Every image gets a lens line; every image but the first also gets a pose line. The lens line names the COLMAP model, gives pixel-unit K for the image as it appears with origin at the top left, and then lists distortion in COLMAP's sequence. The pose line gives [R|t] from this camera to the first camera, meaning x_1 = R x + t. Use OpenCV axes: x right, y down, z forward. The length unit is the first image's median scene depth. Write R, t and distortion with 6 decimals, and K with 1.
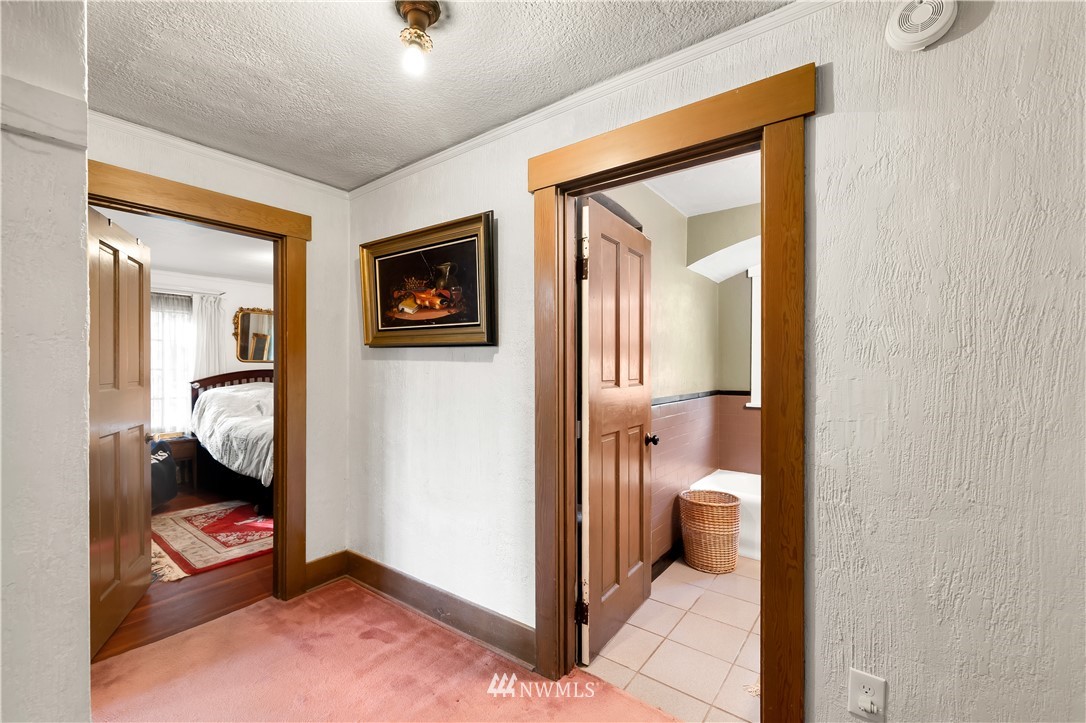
lens RADIAL K [[456.0, 0, 540.0], [0, 456.0, 363.3], [0, 0, 1]] dist [0.002533, -0.000124]
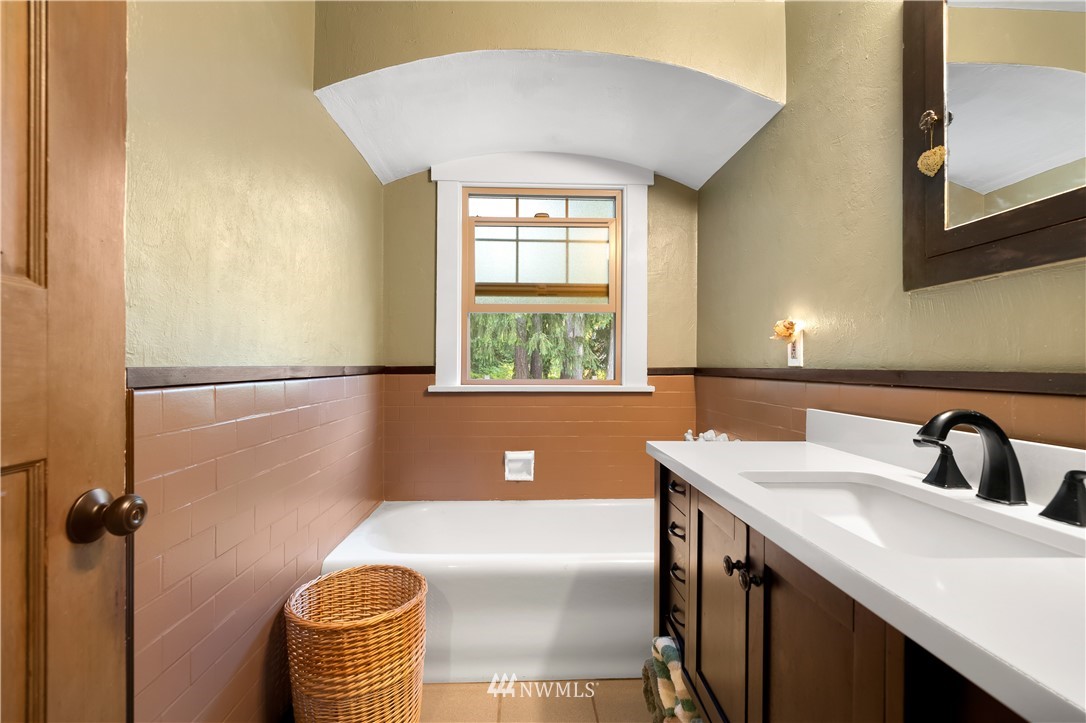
lens RADIAL K [[456.0, 0, 549.9], [0, 456.0, 362.2], [0, 0, 1]] dist [0.002533, -0.000124]
pose [[0.755825, -0.002248, 0.654770, 0.191123], [0.002504, 0.999997, 0.000542, 0.060797], [-0.654769, 0.001230, 0.755828, 0.471360]]
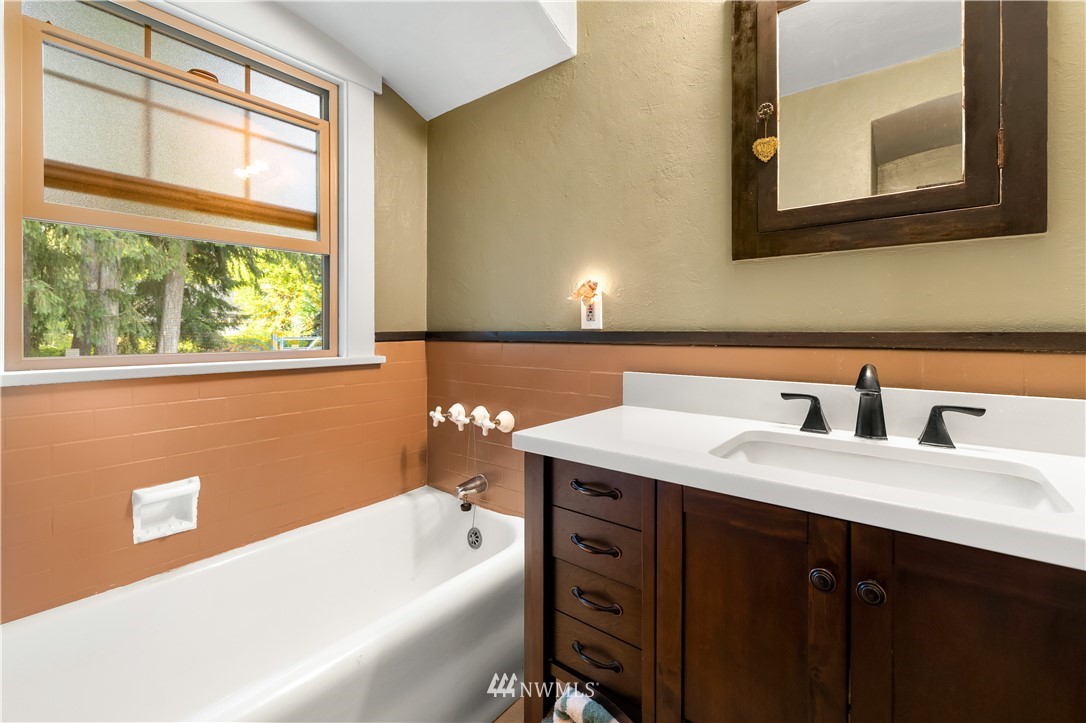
lens RADIAL K [[456.0, 0, 500.7], [0, 456.0, 328.5], [0, 0, 1]] dist [0.002533, -0.000124]
pose [[0.022751, -0.003725, 0.999734, 0.222486], [-0.001127, 0.999992, 0.003751, 0.063227], [-0.999741, -0.001212, 0.022746, 0.676901]]
